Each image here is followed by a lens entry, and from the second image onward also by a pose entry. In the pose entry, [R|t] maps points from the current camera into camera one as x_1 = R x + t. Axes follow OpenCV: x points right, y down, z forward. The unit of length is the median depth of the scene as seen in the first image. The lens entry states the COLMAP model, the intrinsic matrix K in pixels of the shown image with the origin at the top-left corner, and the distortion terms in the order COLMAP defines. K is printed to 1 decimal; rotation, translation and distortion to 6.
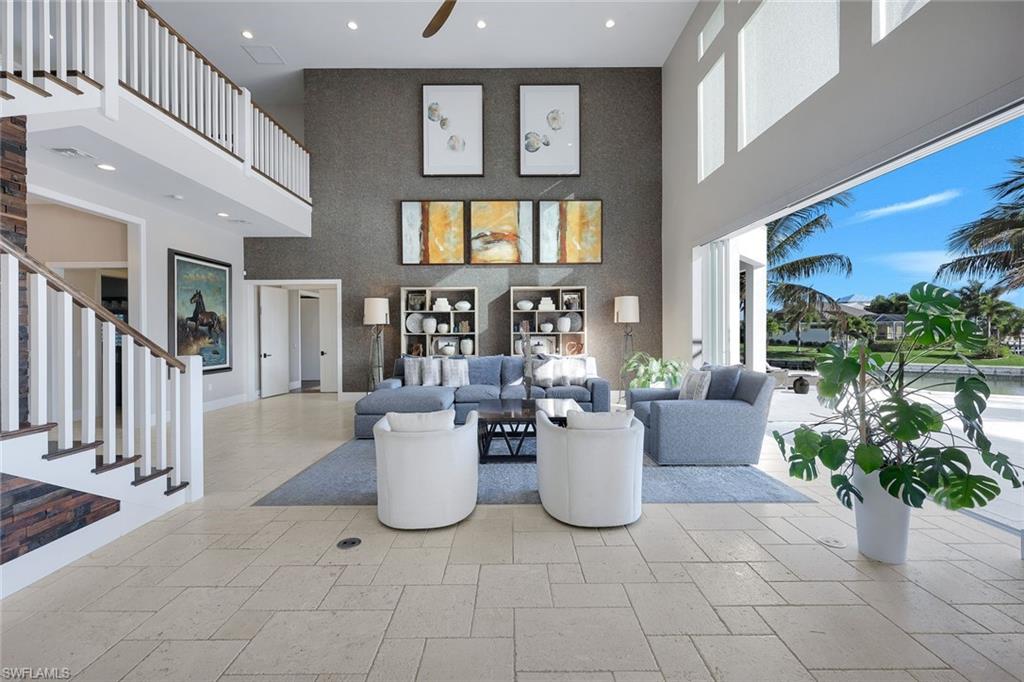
lens RADIAL K [[414.6, 0, 512.0], [0, 414.6, 341.0], [0, 0, 1]] dist [-0.000513, 0.000090]
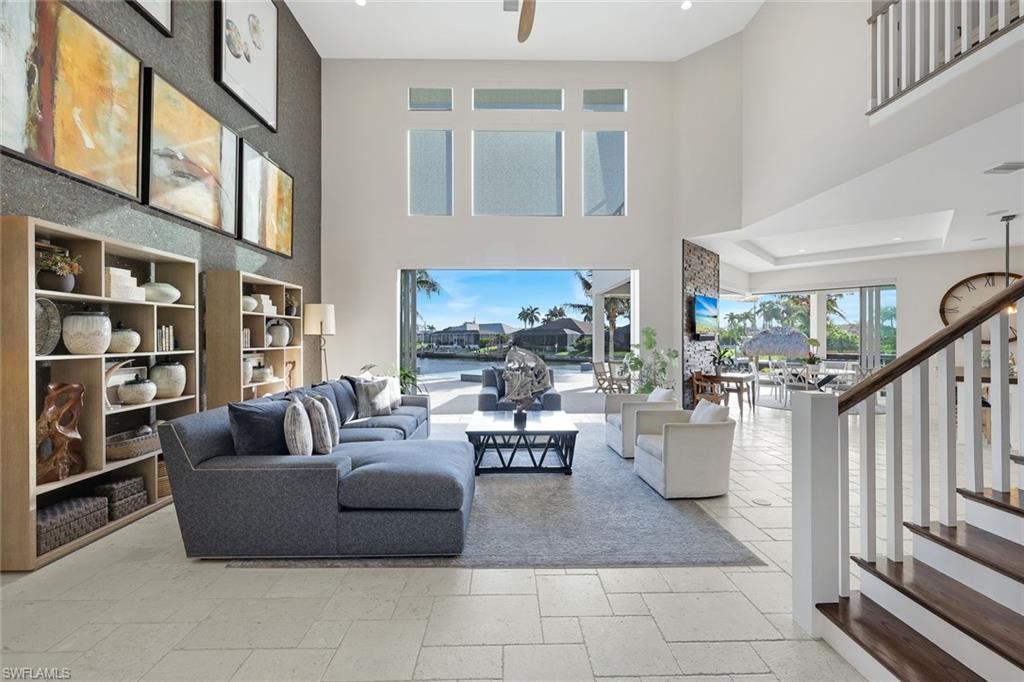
lens RADIAL K [[414.6, 0, 512.0], [0, 414.6, 341.0], [0, 0, 1]] dist [-0.000513, 0.000090]
pose [[-0.019782, -0.001112, 0.999804, -0.578208], [0.017975, 0.999837, 0.001468, -0.024396], [-0.999643, 0.018001, -0.019759, 0.604987]]
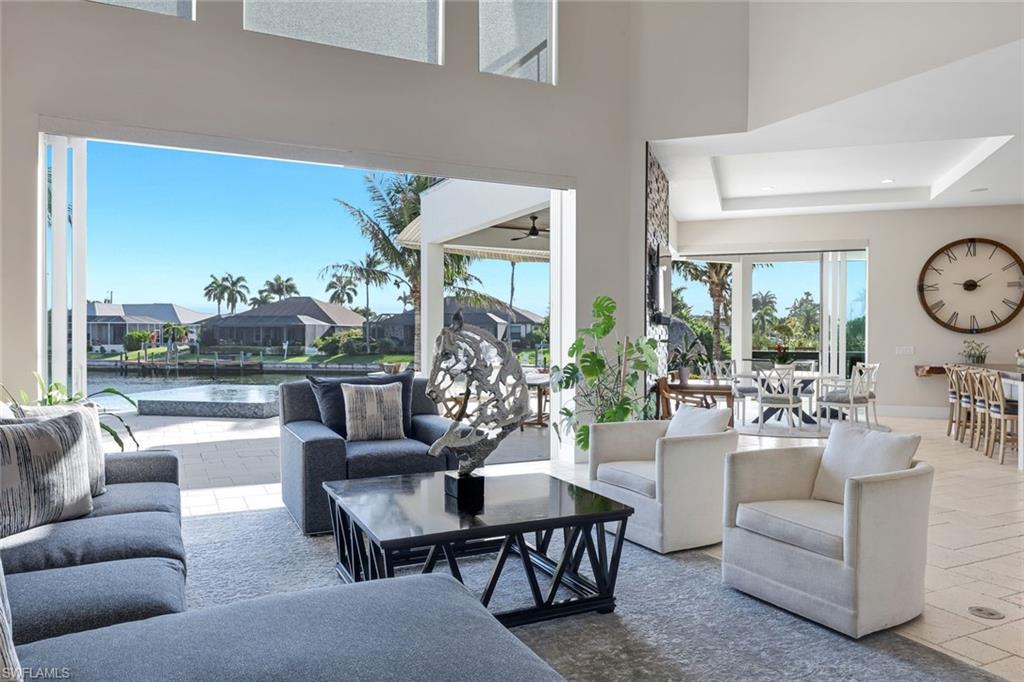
lens RADIAL K [[700.6, 0, 512.0], [0, 700.6, 341.0], [0, 0, 1]] dist [0.008299, 0.002999]
pose [[-0.441522, -0.004074, 0.897241, -0.370174], [0.014172, 0.999833, 0.011513, -0.006716], [-0.897139, 0.017799, -0.441390, 0.746317]]
